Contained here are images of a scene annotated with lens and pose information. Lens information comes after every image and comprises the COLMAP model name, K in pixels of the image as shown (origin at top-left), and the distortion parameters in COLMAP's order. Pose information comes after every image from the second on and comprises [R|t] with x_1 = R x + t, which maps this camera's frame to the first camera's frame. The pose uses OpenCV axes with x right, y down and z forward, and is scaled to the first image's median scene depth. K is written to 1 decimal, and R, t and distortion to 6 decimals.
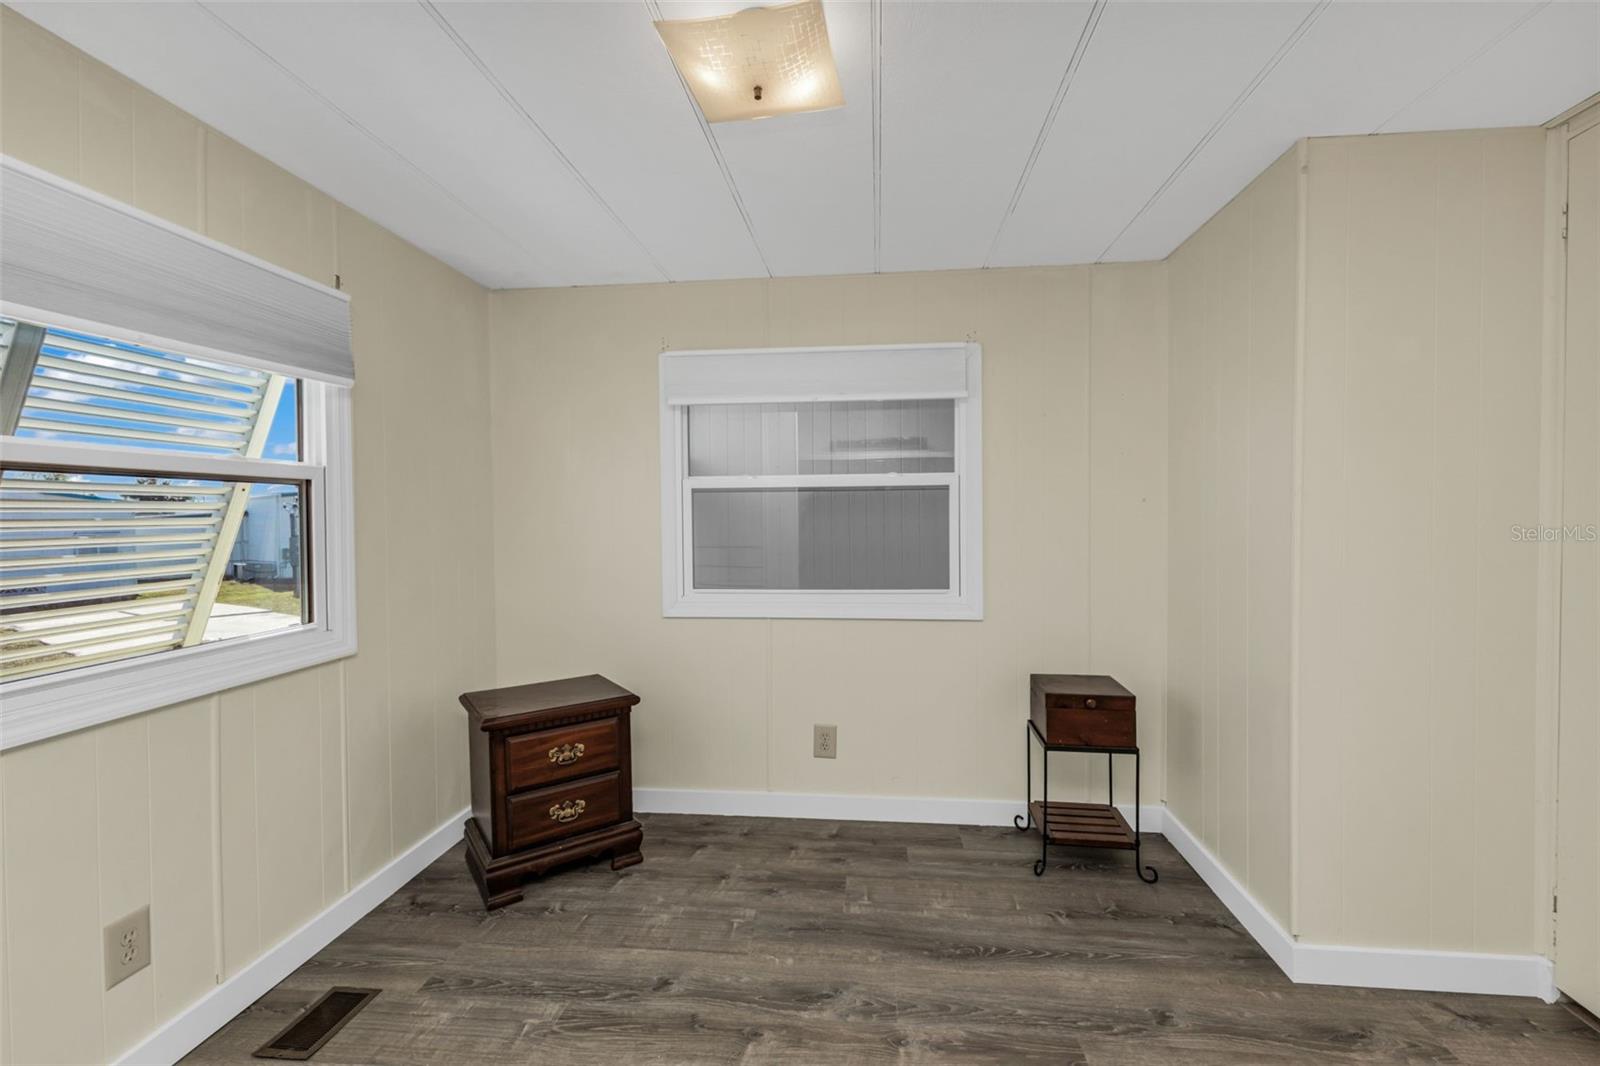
lens RADIAL K [[701.5, 0, 799.4], [0, 701.5, 528.1], [0, 0, 1]] dist [0.008990, -0.002054]
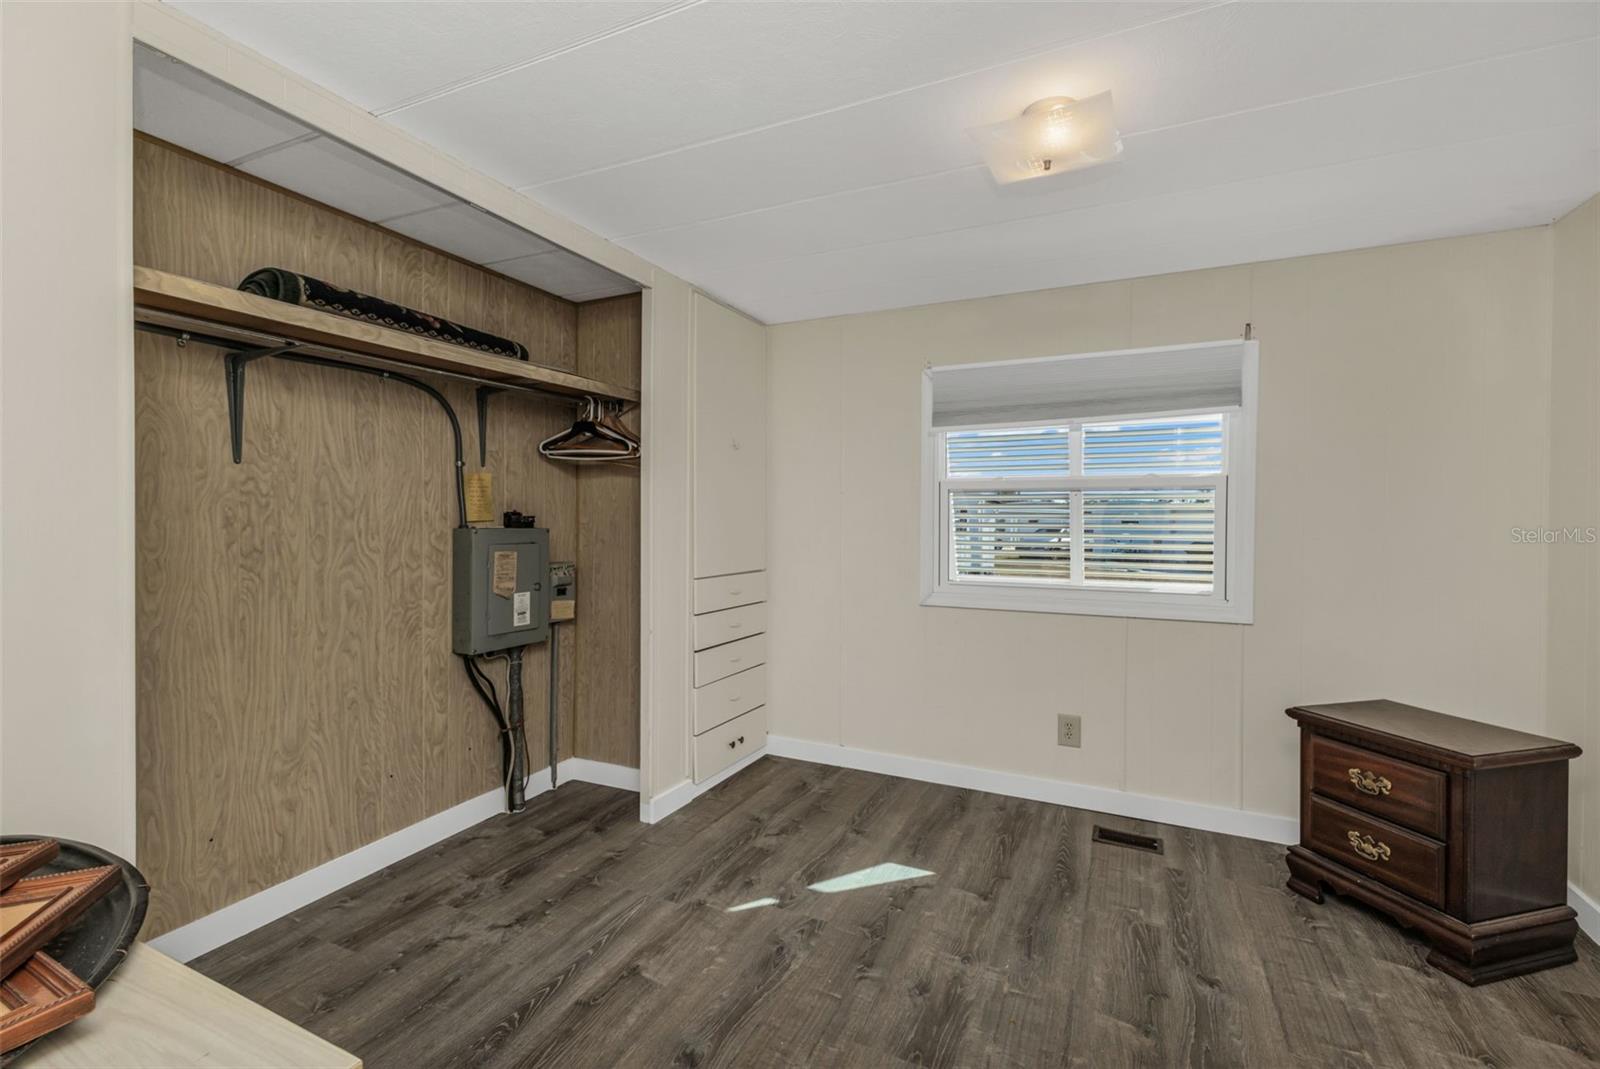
lens RADIAL K [[701.5, 0, 801.4], [0, 701.5, 522.6], [0, 0, 1]] dist [0.008990, -0.002054]
pose [[-0.331406, 0.020785, -0.943259, 0.789793], [-0.018943, 0.999409, 0.028678, -0.020287], [0.943298, 0.027373, -0.330817, 0.648595]]
